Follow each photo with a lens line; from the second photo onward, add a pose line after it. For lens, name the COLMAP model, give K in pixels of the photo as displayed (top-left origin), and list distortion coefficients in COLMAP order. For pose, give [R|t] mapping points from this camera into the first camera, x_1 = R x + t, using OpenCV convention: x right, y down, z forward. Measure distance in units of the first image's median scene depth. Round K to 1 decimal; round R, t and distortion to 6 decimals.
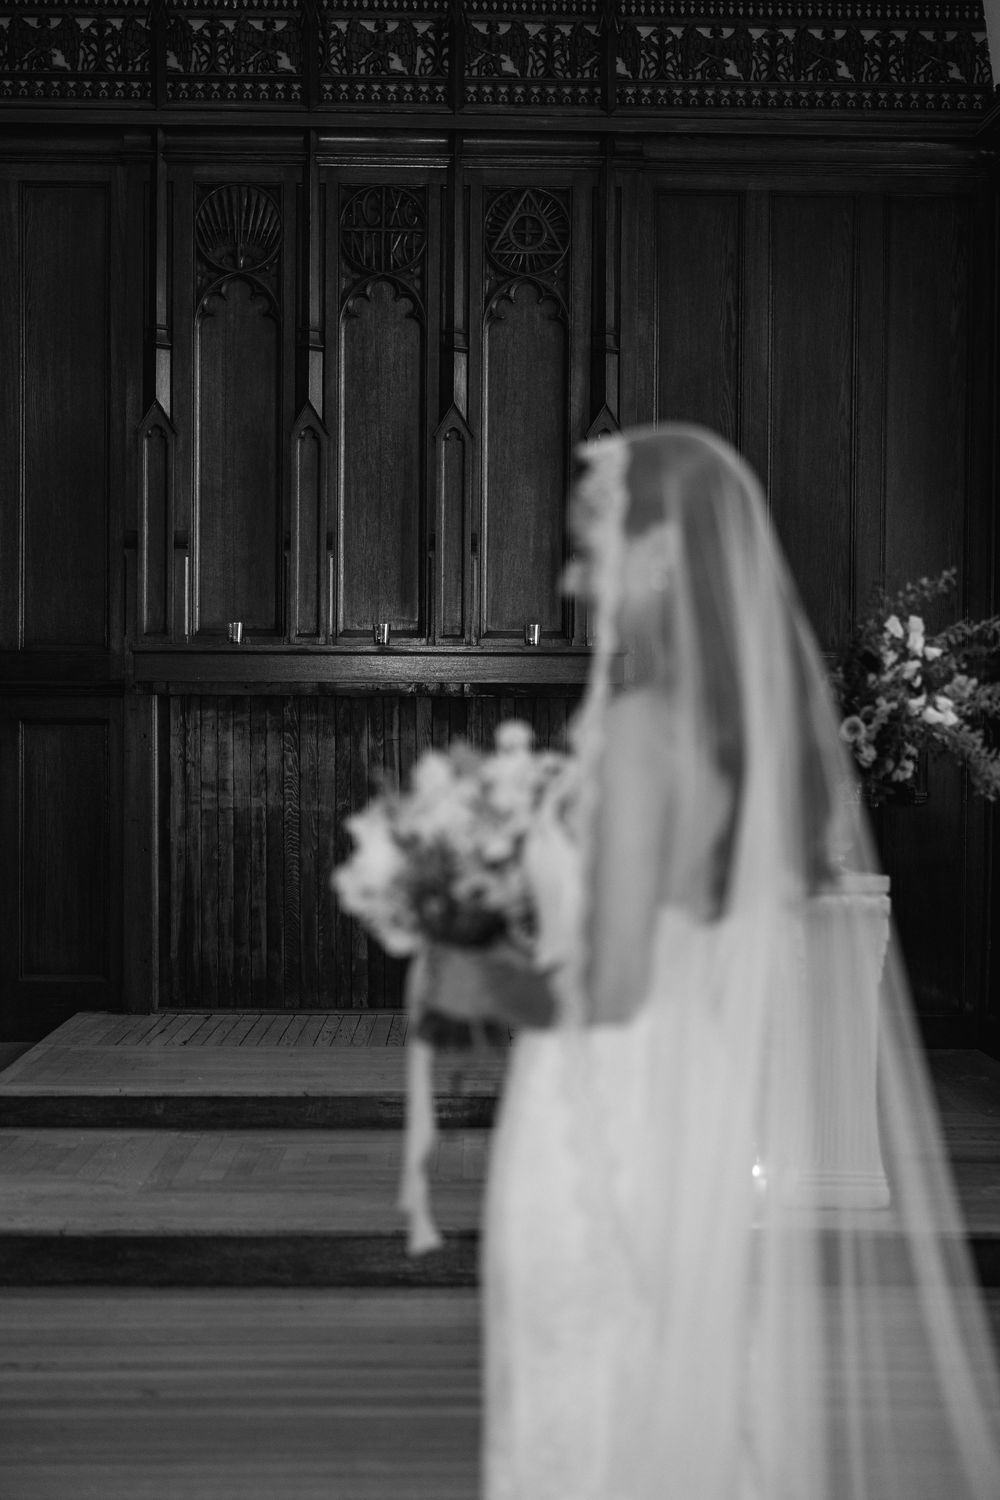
lens RADIAL K [[2886.9, 0, 500.0], [0, 2886.9, 750.0], [0, 0, 1]] dist [0.039128, -0.010502]
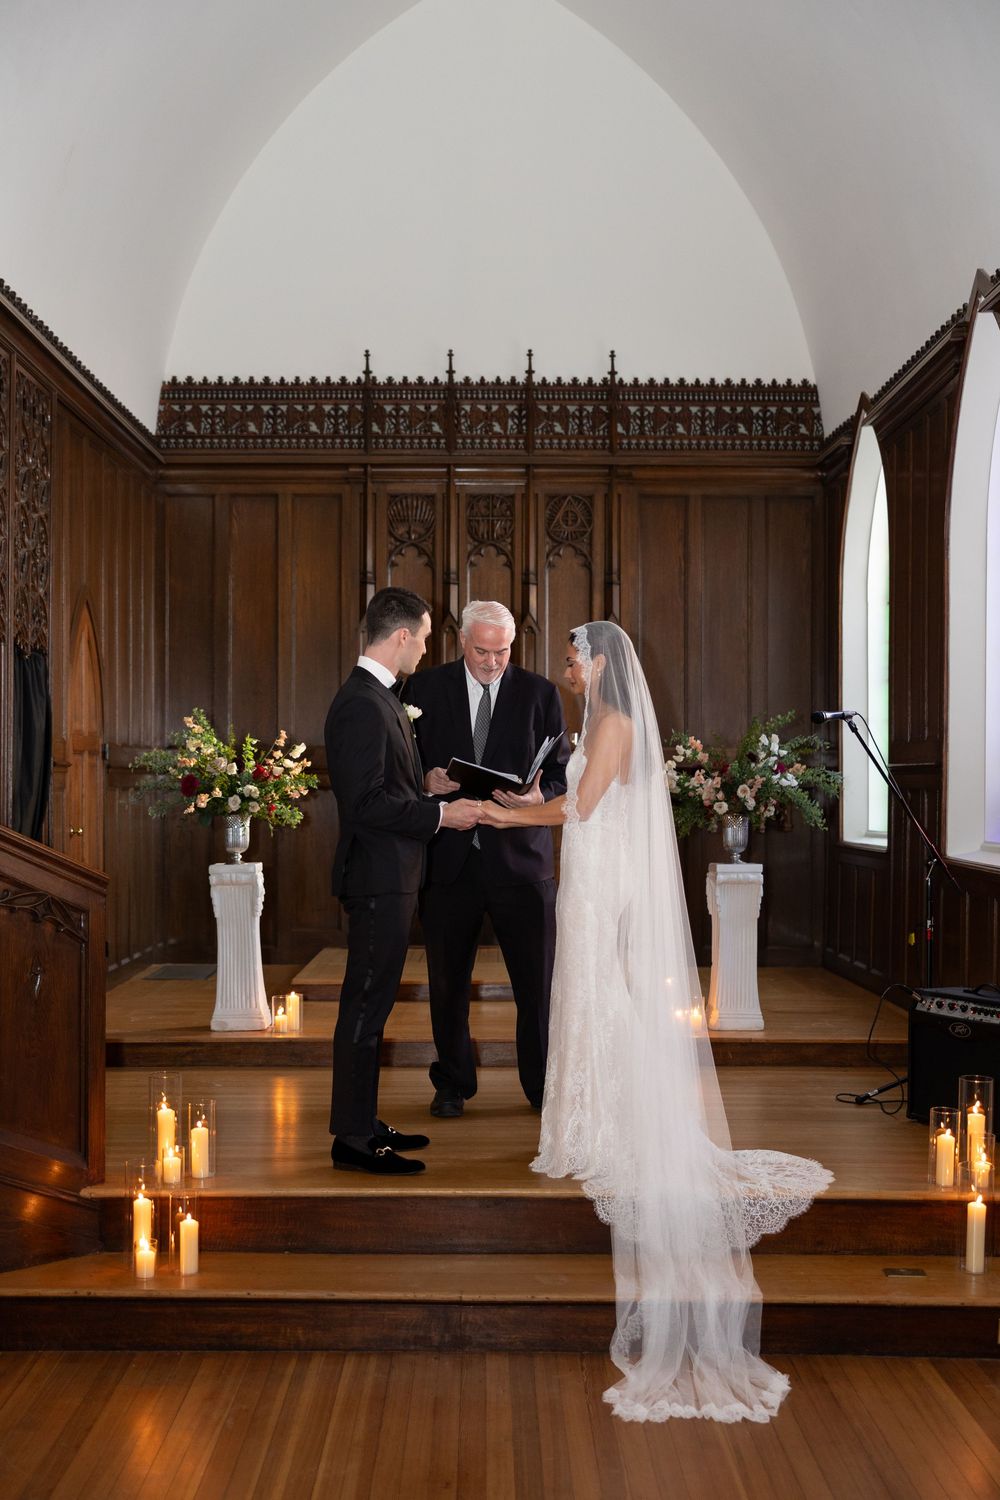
lens RADIAL K [[1787.1, 0, 500.0], [0, 1787.1, 750.0], [0, 0, 1]] dist [-0.001421, -0.003970]
pose [[0.999734, -0.005372, -0.022425, -0.009752], [0.004702, 0.999545, -0.029798, 0.000308], [0.022575, 0.029684, 0.999304, -0.124789]]
